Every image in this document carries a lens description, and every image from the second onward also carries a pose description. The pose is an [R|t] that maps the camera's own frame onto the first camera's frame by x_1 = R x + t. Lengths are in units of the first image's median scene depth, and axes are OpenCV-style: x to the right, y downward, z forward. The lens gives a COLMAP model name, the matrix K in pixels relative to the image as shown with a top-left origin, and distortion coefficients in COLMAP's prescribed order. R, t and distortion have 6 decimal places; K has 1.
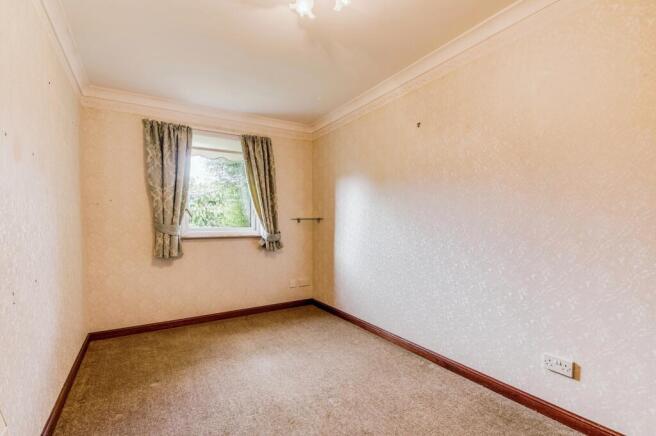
lens RADIAL K [[320.1, 0, 331.6], [0, 320.1, 209.9], [0, 0, 1]] dist [0.052665, -0.024122]
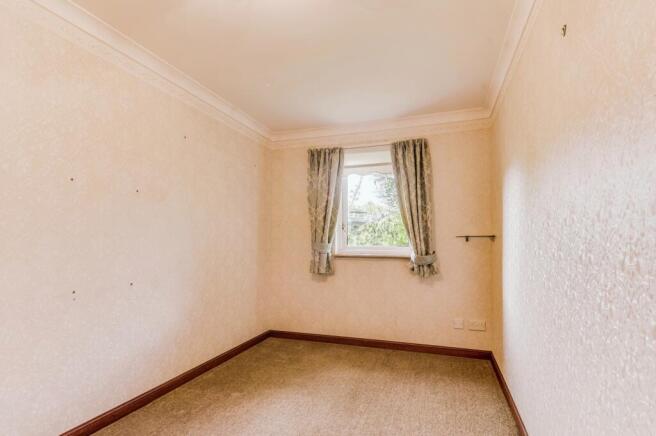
lens RADIAL K [[320.1, 0, 331.6], [0, 320.1, 209.9], [0, 0, 1]] dist [0.052665, -0.024122]
pose [[0.644927, -0.063687, -0.761586, 0.304929], [0.034800, 0.997935, -0.053982, -0.003790], [0.763451, 0.008311, 0.645812, 0.312876]]
